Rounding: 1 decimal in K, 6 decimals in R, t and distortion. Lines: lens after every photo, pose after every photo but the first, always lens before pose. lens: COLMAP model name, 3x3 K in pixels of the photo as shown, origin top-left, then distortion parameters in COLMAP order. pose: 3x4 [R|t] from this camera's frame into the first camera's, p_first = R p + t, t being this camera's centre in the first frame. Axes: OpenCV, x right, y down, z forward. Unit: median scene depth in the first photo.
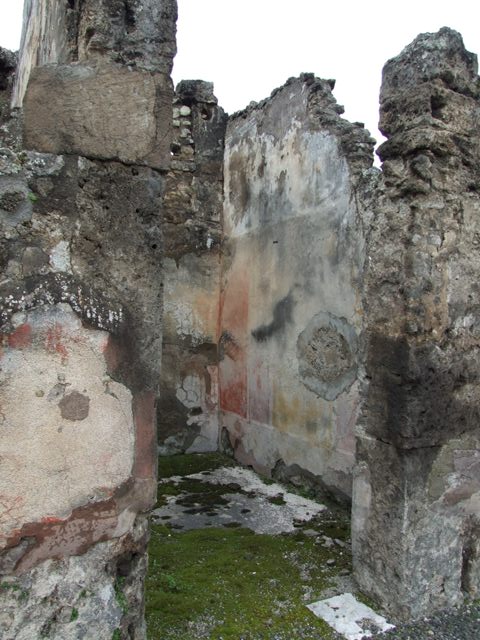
lens RADIAL K [[528.4, 0, 240.0], [0, 528.4, 320.0], [0, 0, 1]] dist [-0.061472, 0.063445]
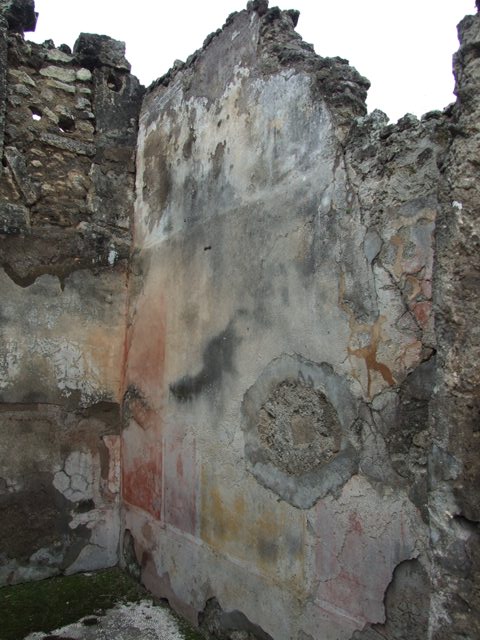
lens RADIAL K [[528.4, 0, 240.0], [0, 528.4, 320.0], [0, 0, 1]] dist [-0.061472, 0.063445]
pose [[0.990802, 0.016290, 0.134333, 0.019982], [-0.003622, 0.995564, -0.094017, 0.002260], [-0.135268, 0.092665, 0.986466, 0.350148]]
